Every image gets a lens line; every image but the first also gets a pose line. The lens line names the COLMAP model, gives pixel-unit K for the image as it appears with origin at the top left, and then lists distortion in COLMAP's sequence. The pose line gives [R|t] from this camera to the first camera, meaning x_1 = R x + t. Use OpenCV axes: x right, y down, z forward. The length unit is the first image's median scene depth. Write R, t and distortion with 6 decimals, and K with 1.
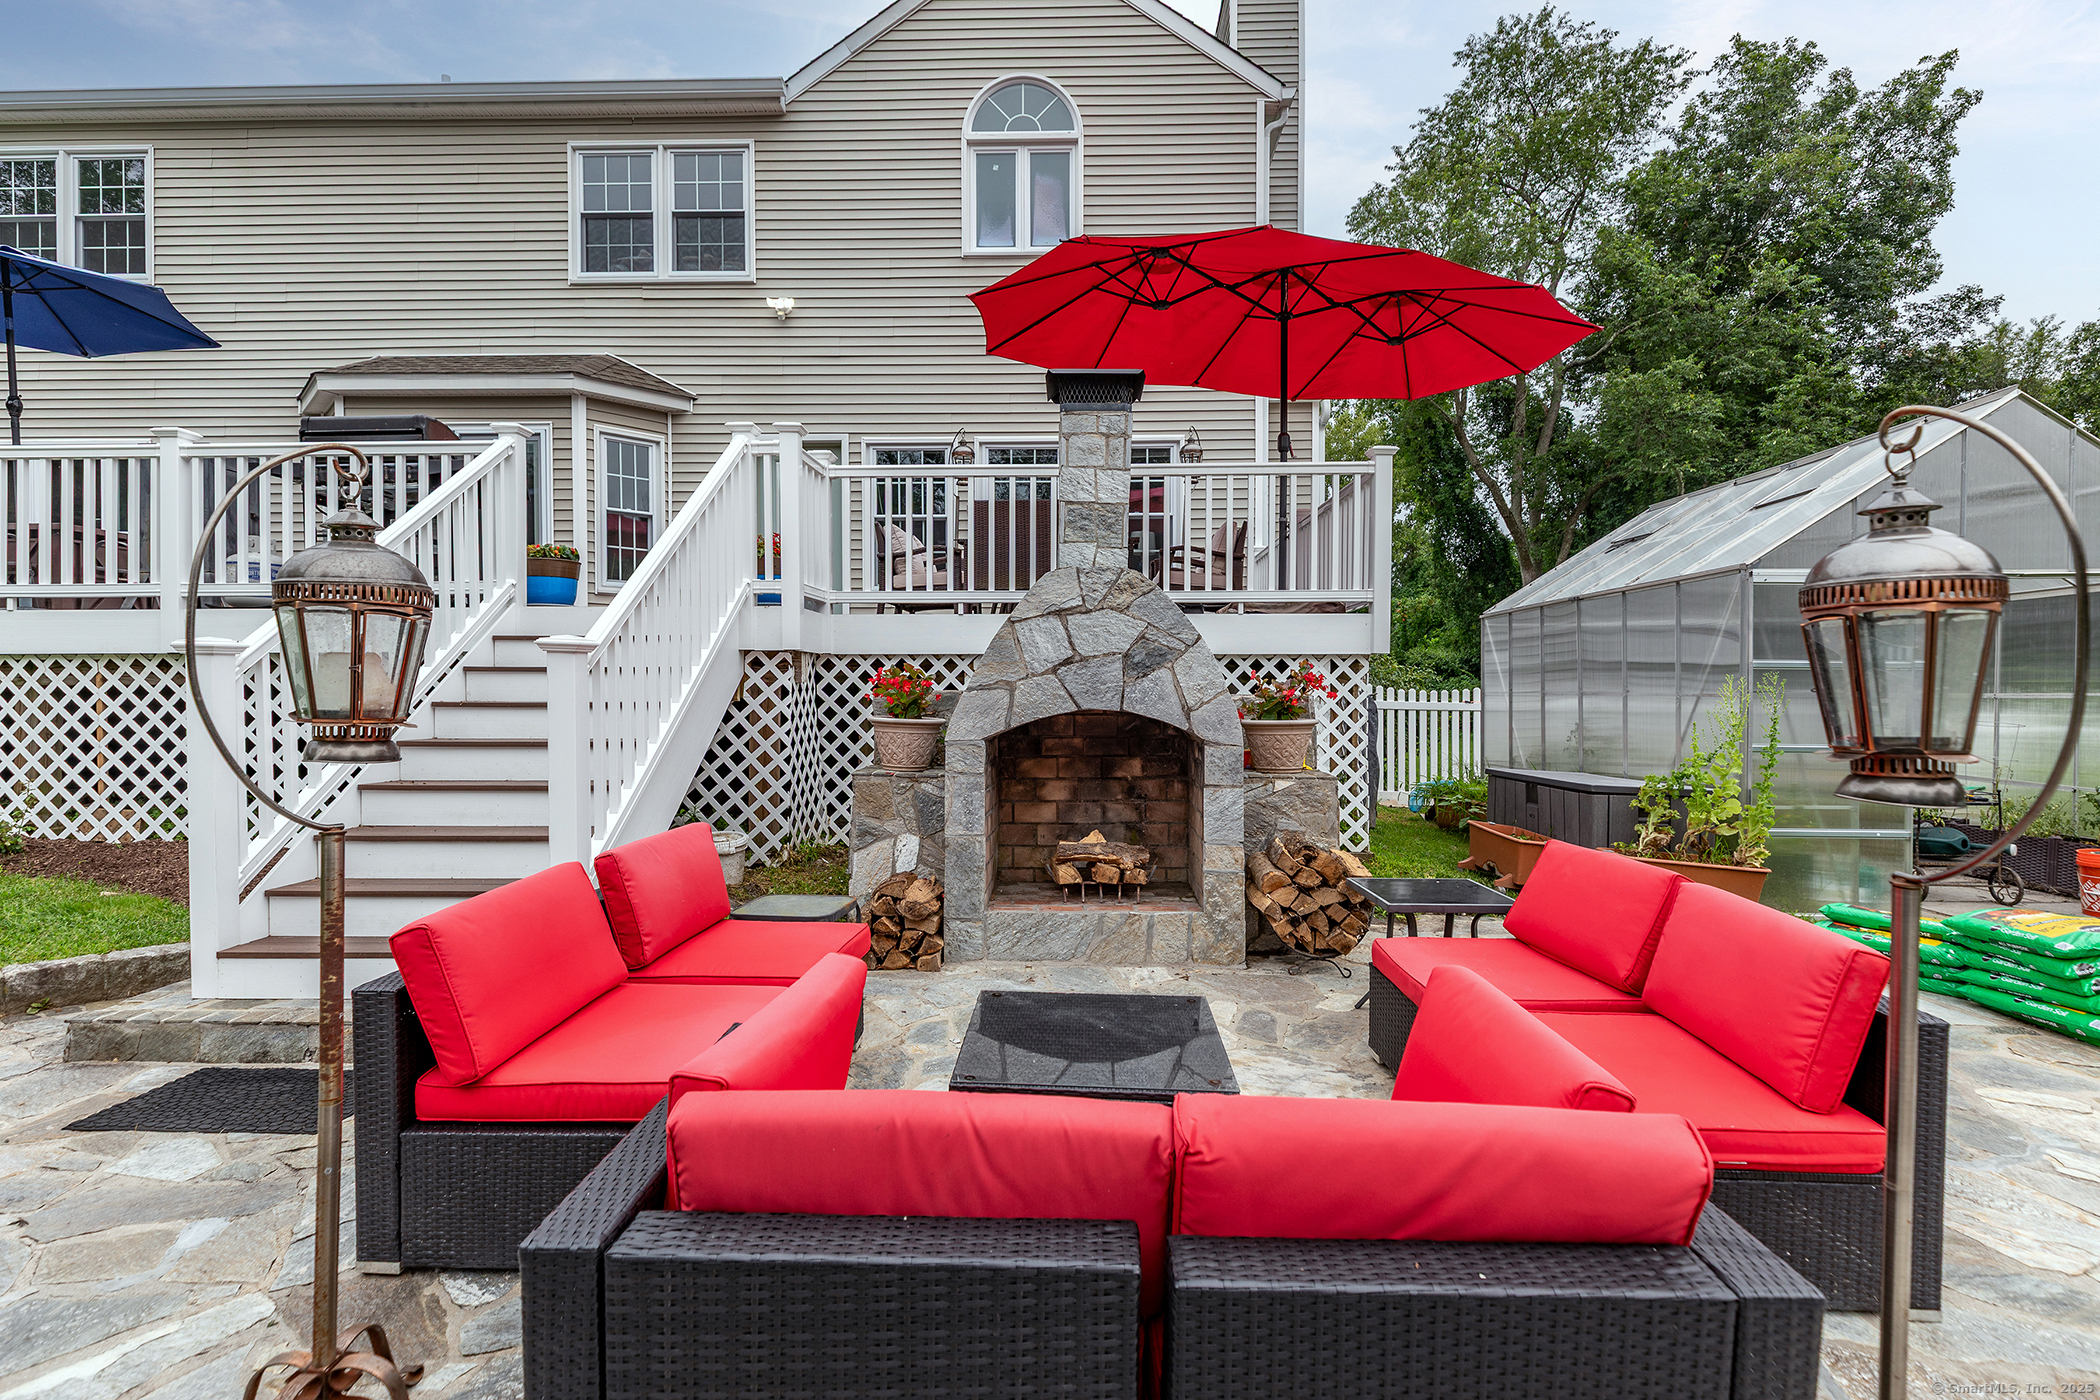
lens RADIAL K [[1074.7, 0, 1044.7], [0, 1074.7, 692.9], [0, 0, 1]] dist [0.000876, 0.000049]
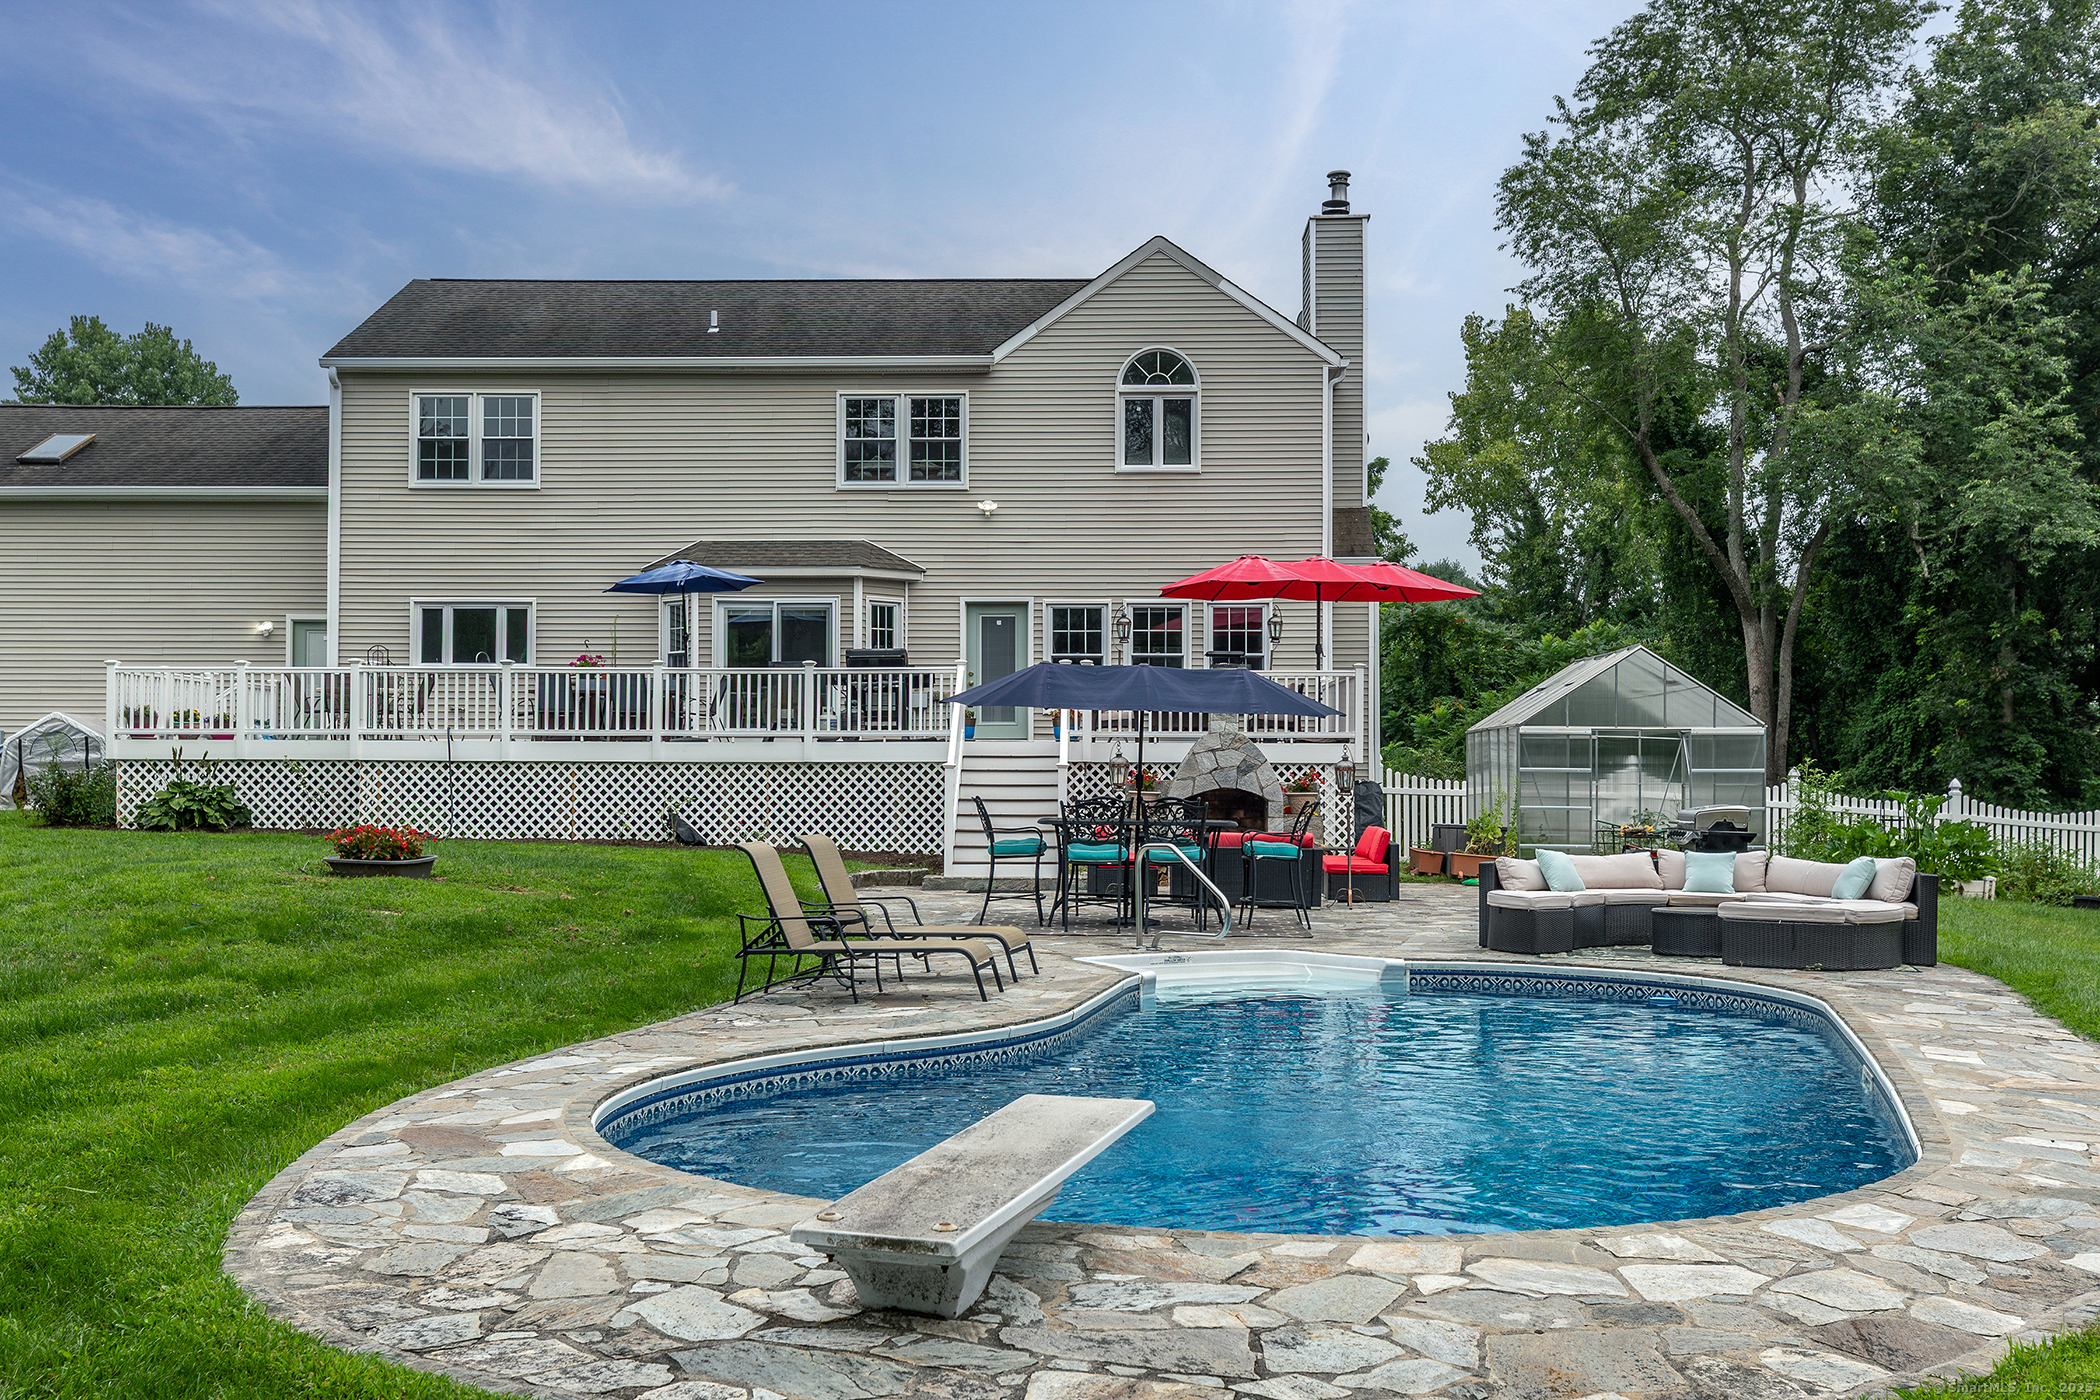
lens RADIAL K [[1710.7, 0, 1054.1], [0, 1710.7, 704.6], [0, 0, 1]] dist [-0.005029, -0.000705]
pose [[0.999844, 0.002841, -0.017445, -0.162192], [-0.003630, 0.998964, -0.045365, 0.002039], [0.017298, 0.045421, 0.998818, -1.716770]]
